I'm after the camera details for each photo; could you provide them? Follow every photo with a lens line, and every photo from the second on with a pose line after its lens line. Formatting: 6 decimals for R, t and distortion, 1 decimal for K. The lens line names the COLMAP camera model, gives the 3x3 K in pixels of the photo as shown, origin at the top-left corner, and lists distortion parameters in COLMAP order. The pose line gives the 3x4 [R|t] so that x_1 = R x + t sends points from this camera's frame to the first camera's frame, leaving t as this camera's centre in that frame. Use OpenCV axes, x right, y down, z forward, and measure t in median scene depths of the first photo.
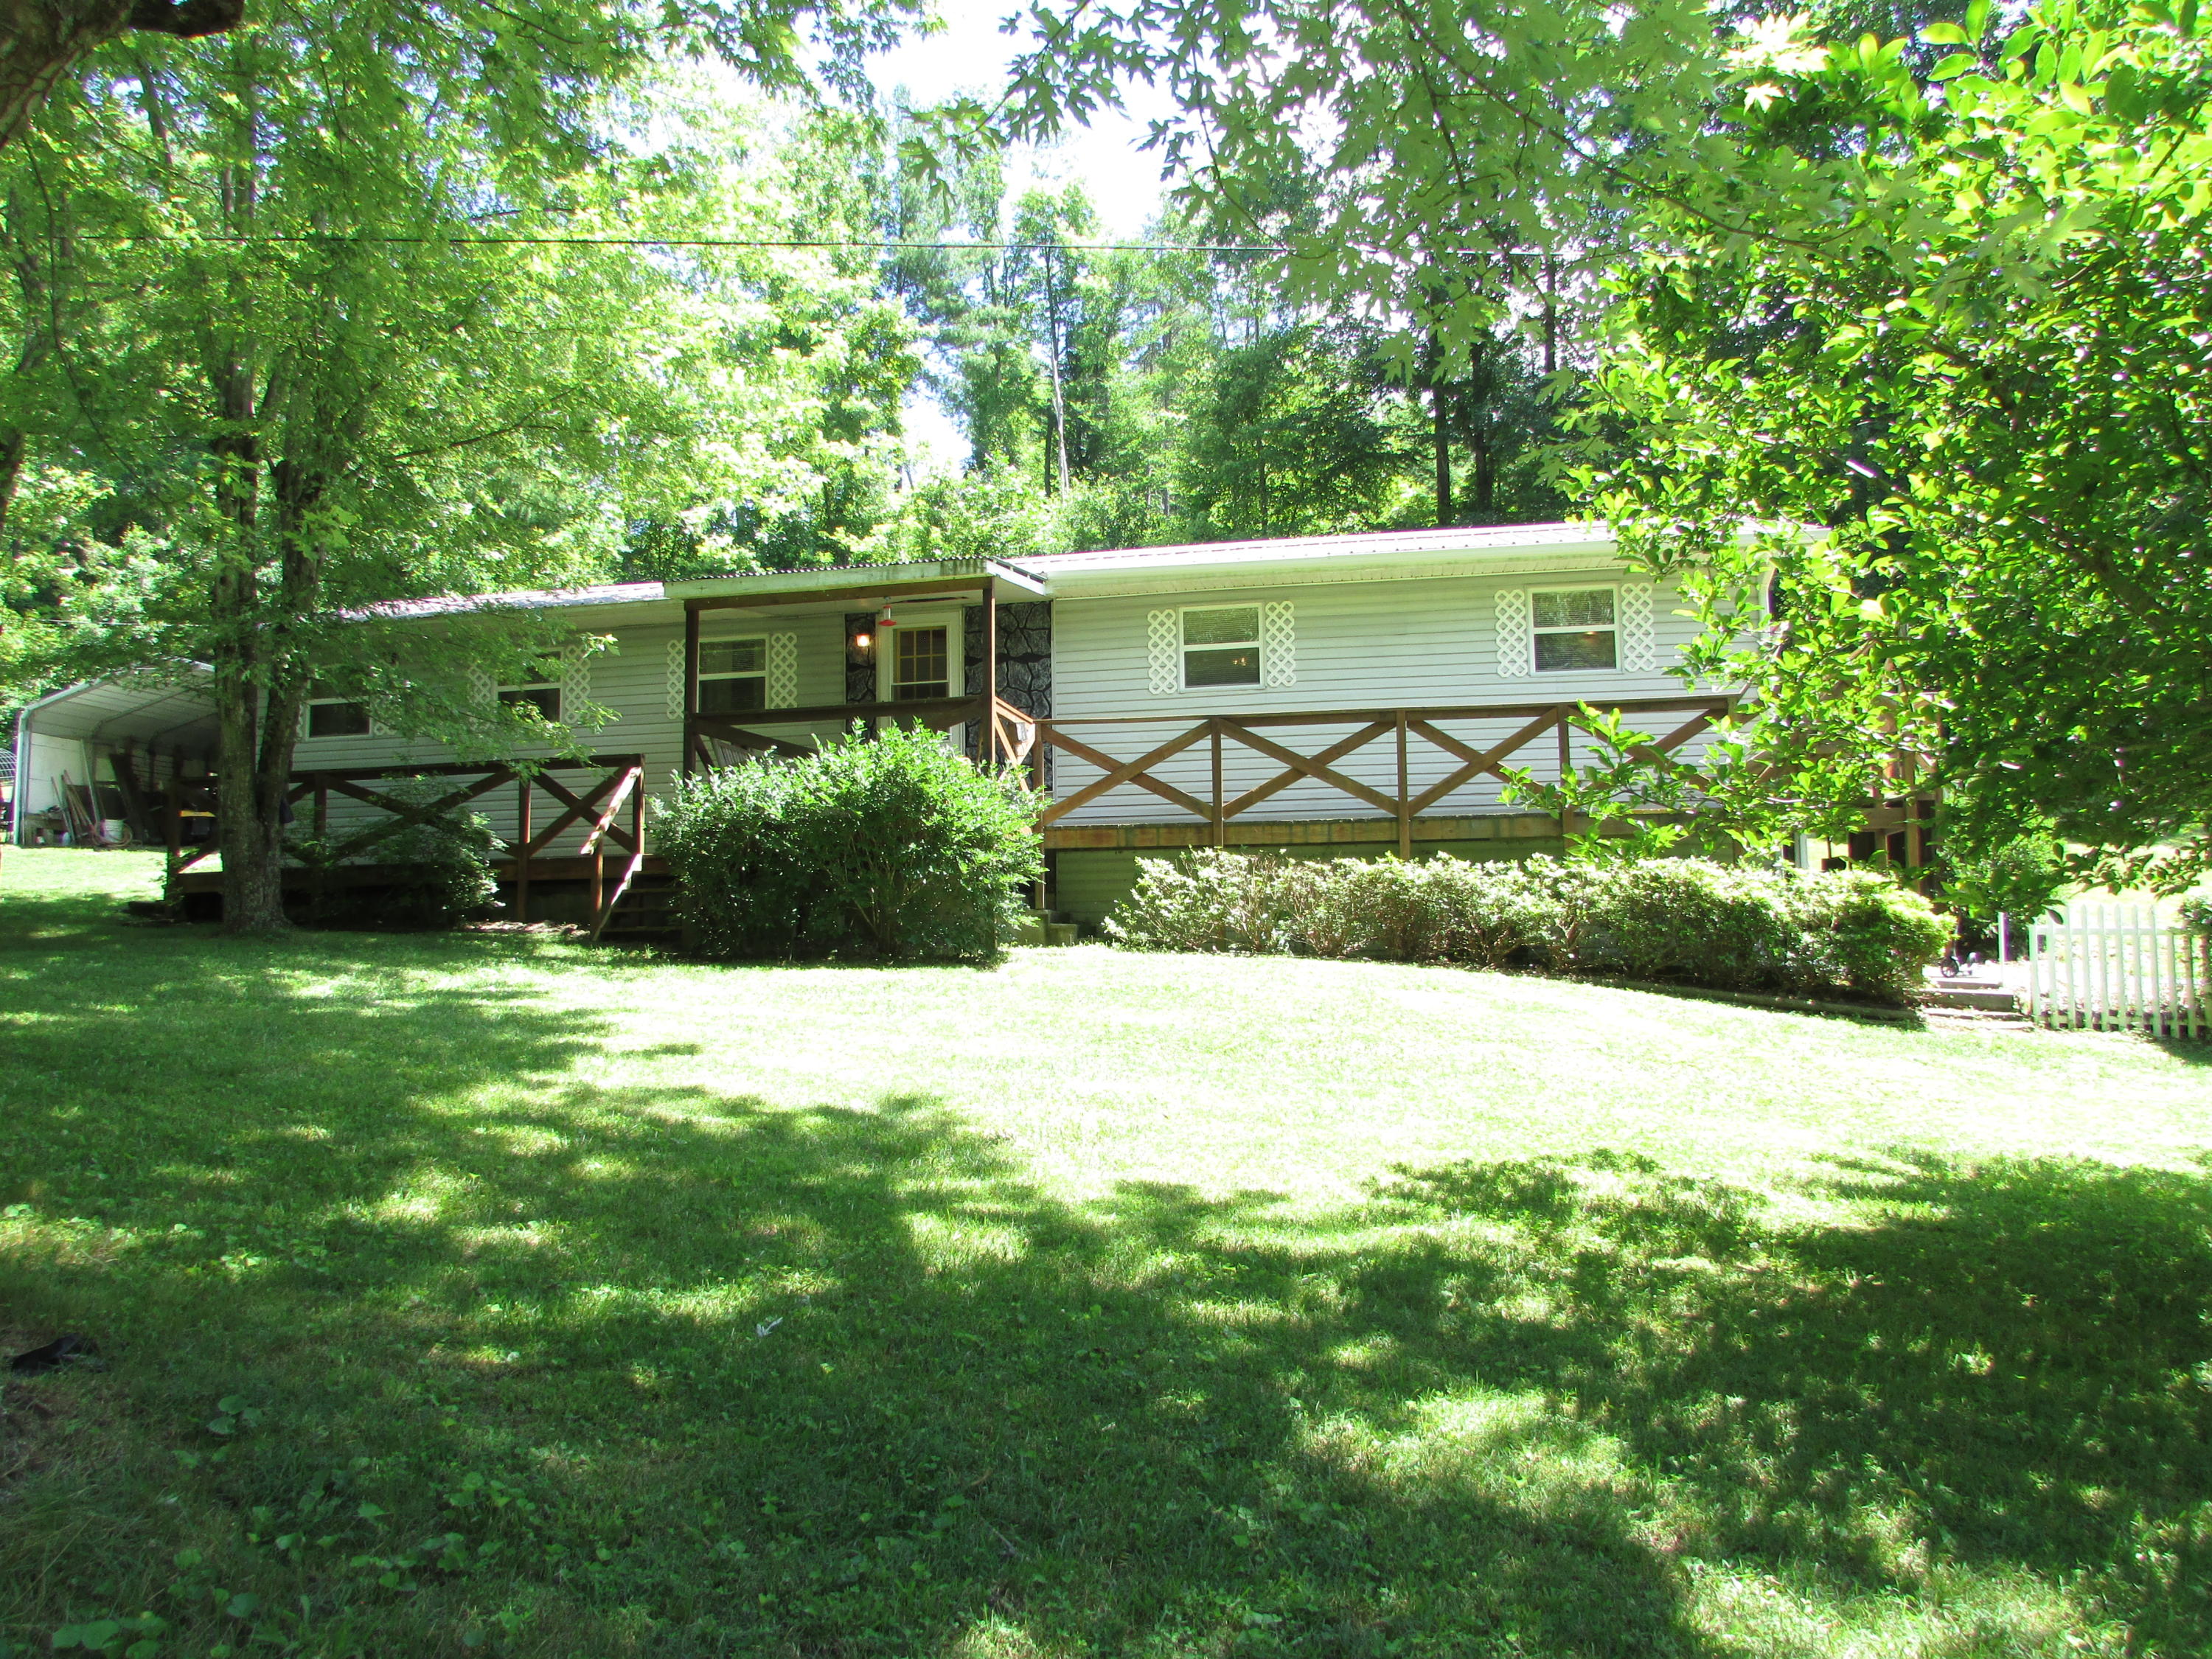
lens RADIAL K [[1555.5, 0, 1065.6], [0, 1555.5, 827.4], [0, 0, 1]] dist [-0.044074, 0.007241]
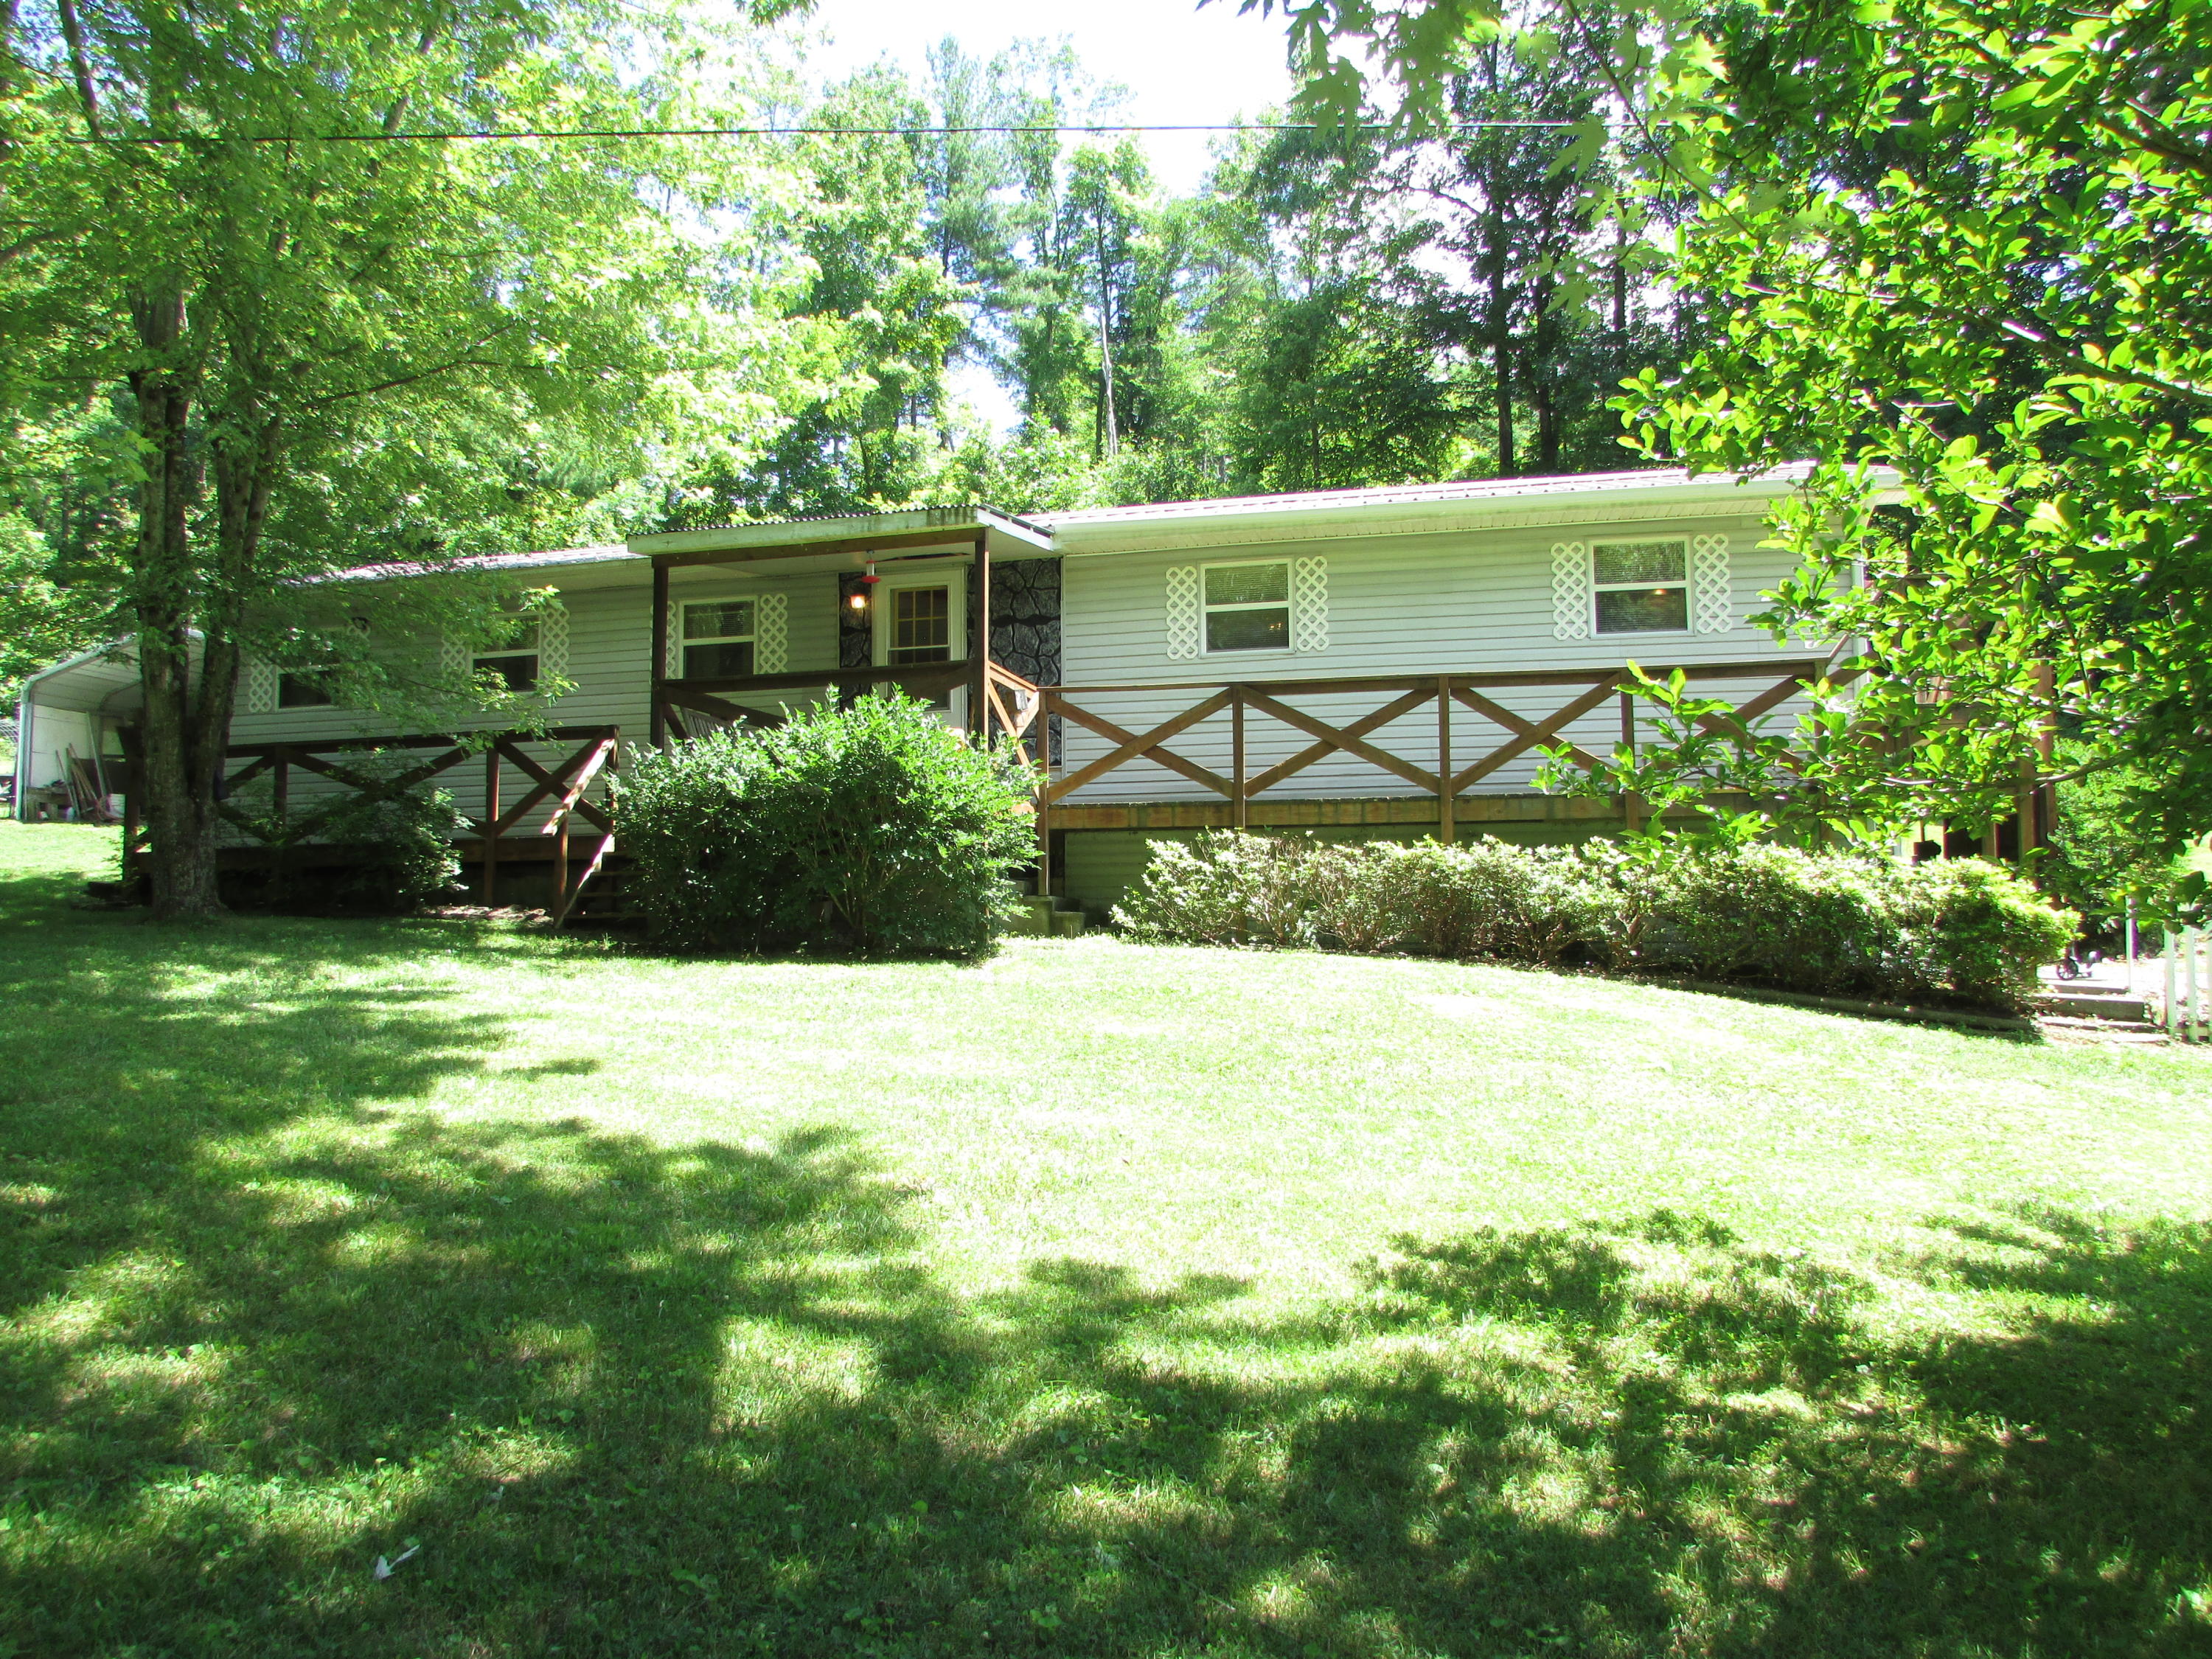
lens RADIAL K [[1555.5, 0, 1065.6], [0, 1555.5, 827.4], [0, 0, 1]] dist [-0.044074, 0.007241]
pose [[0.999178, 0.003280, -0.040414, 0.035432], [-0.002626, 0.999865, 0.016224, -0.002367], [0.040462, -0.016104, 0.999051, 0.097755]]
